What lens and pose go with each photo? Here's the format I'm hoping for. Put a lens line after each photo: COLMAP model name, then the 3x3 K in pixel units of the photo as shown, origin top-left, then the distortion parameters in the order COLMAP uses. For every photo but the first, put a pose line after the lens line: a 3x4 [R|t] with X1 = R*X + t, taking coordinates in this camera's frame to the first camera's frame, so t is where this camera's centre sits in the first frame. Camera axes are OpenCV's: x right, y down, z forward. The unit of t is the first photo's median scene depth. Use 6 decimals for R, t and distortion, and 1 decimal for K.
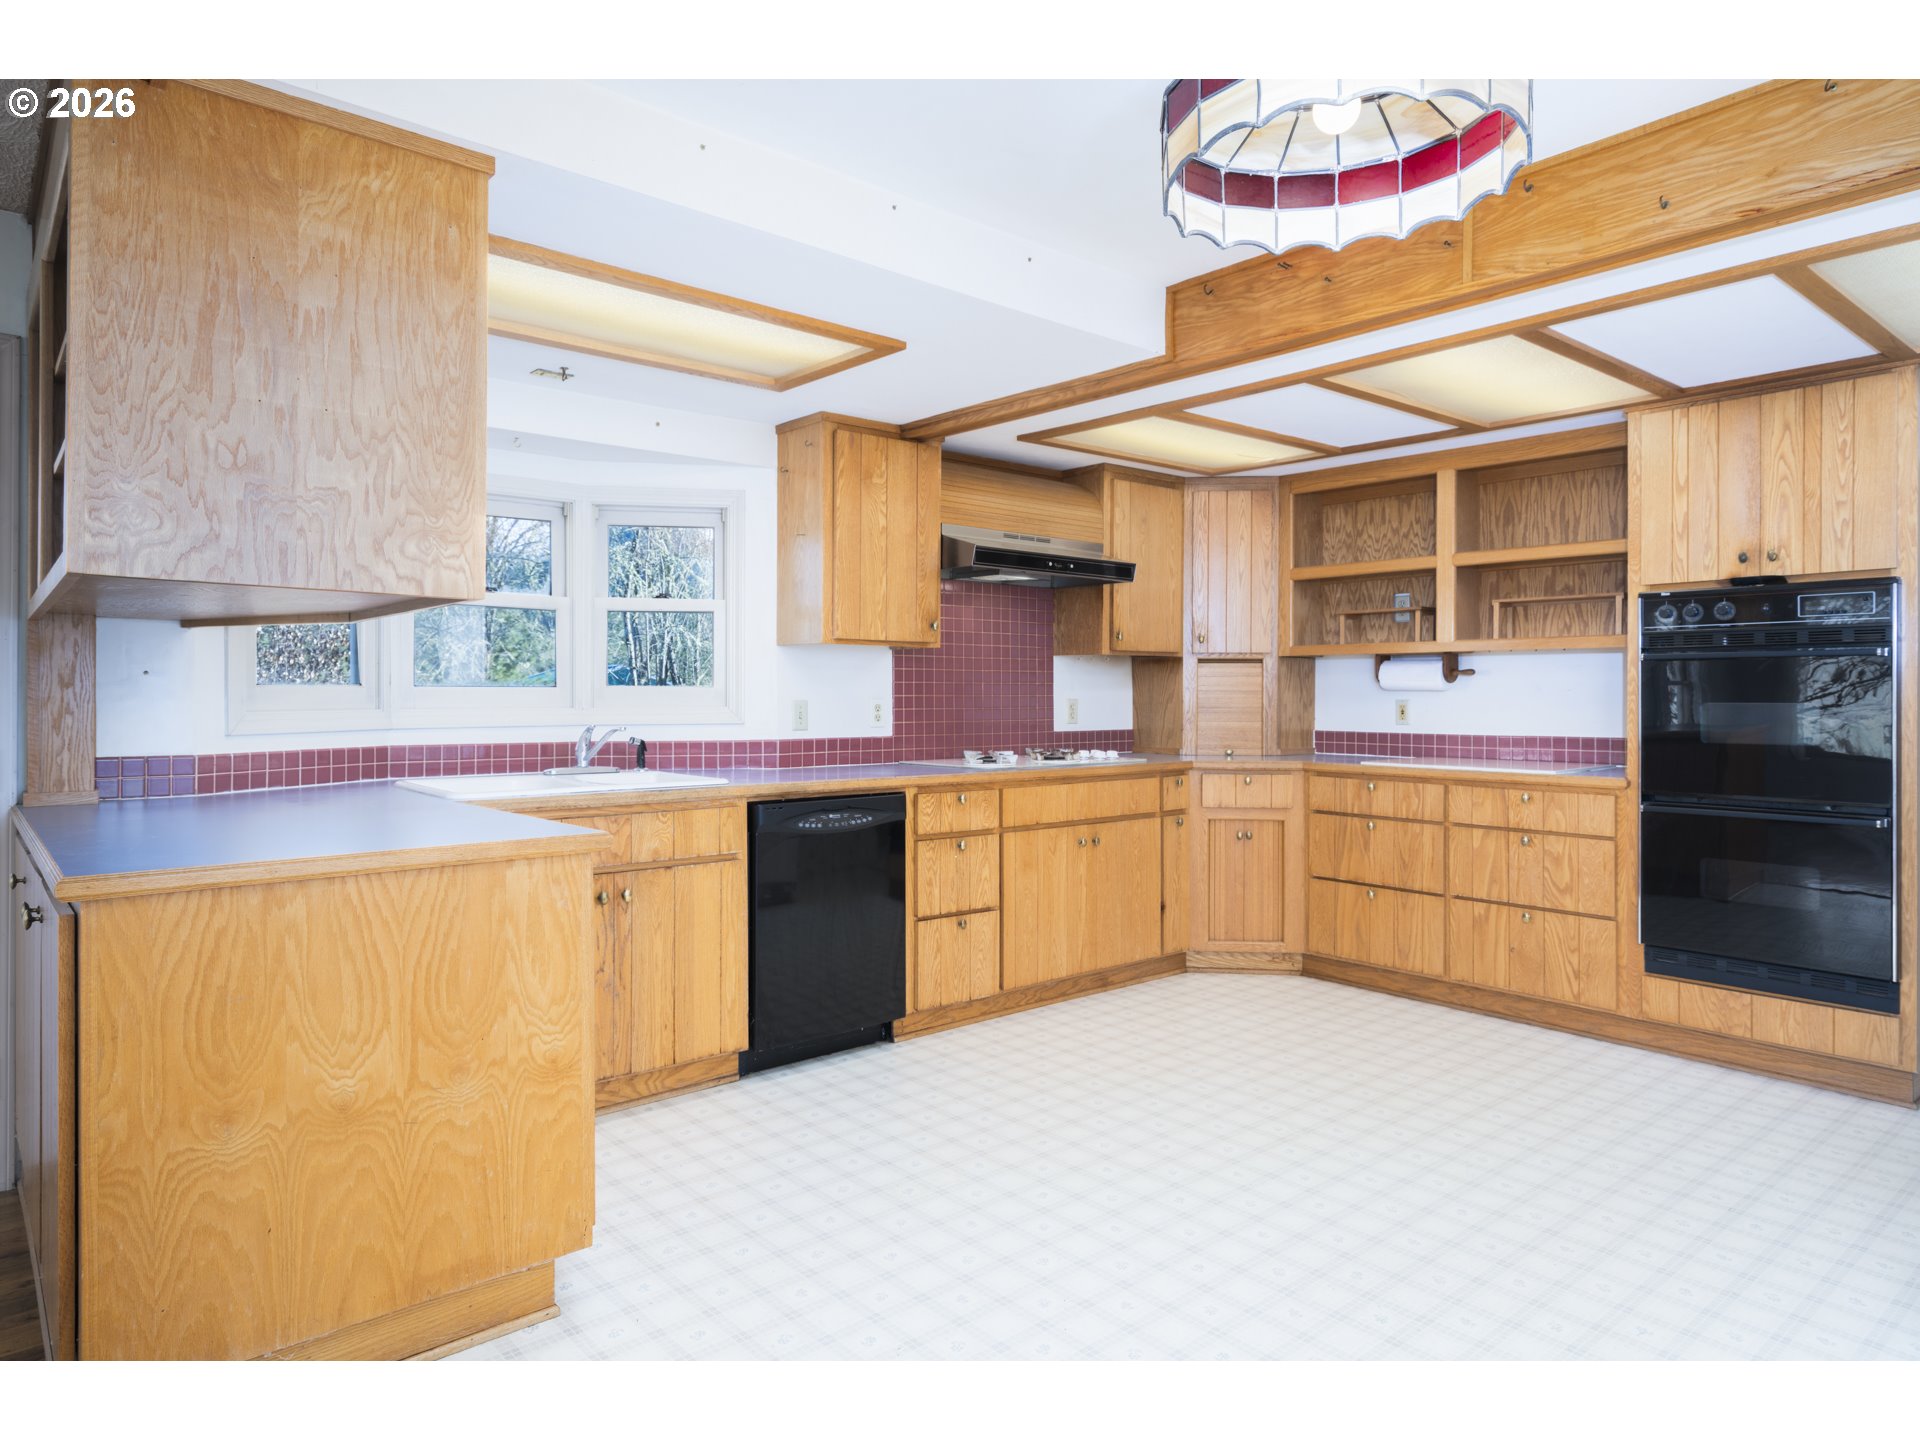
lens RADIAL K [[1177.9, 0, 962.9], [0, 1177.9, 703.0], [0, 0, 1]] dist [0.004607, 0.001666]
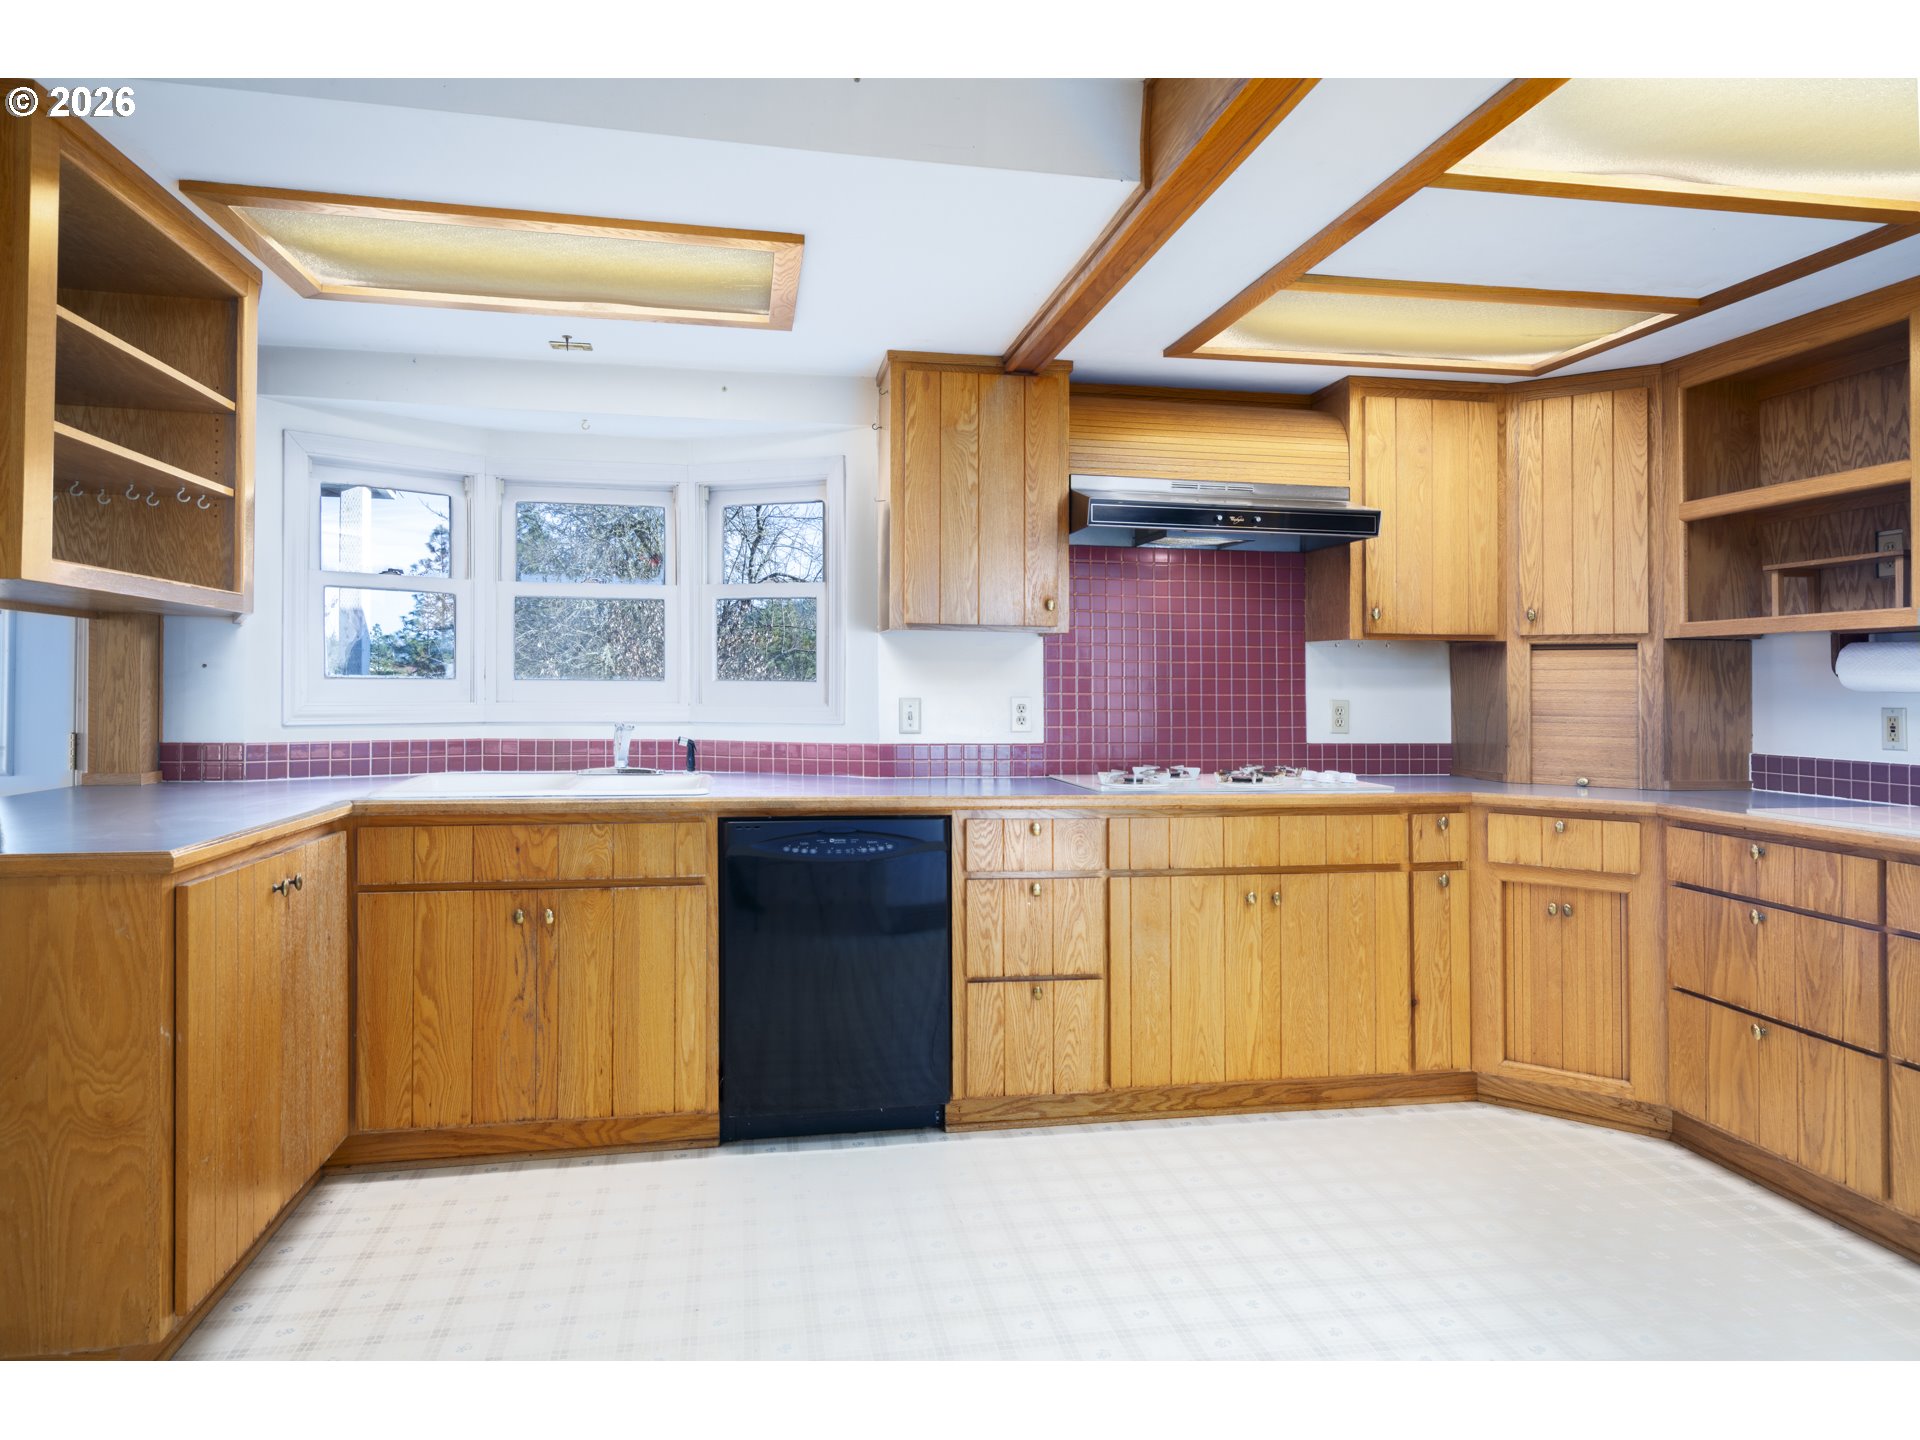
lens RADIAL K [[1171.7, 0, 958.4], [0, 1171.7, 677.3], [0, 0, 1]] dist [0.004507, 0.000521]
pose [[0.862274, 0.001555, -0.506440, 0.324913], [-0.011383, 0.999802, -0.016311, -0.003898], [0.506315, 0.019830, 0.862121, 0.300179]]
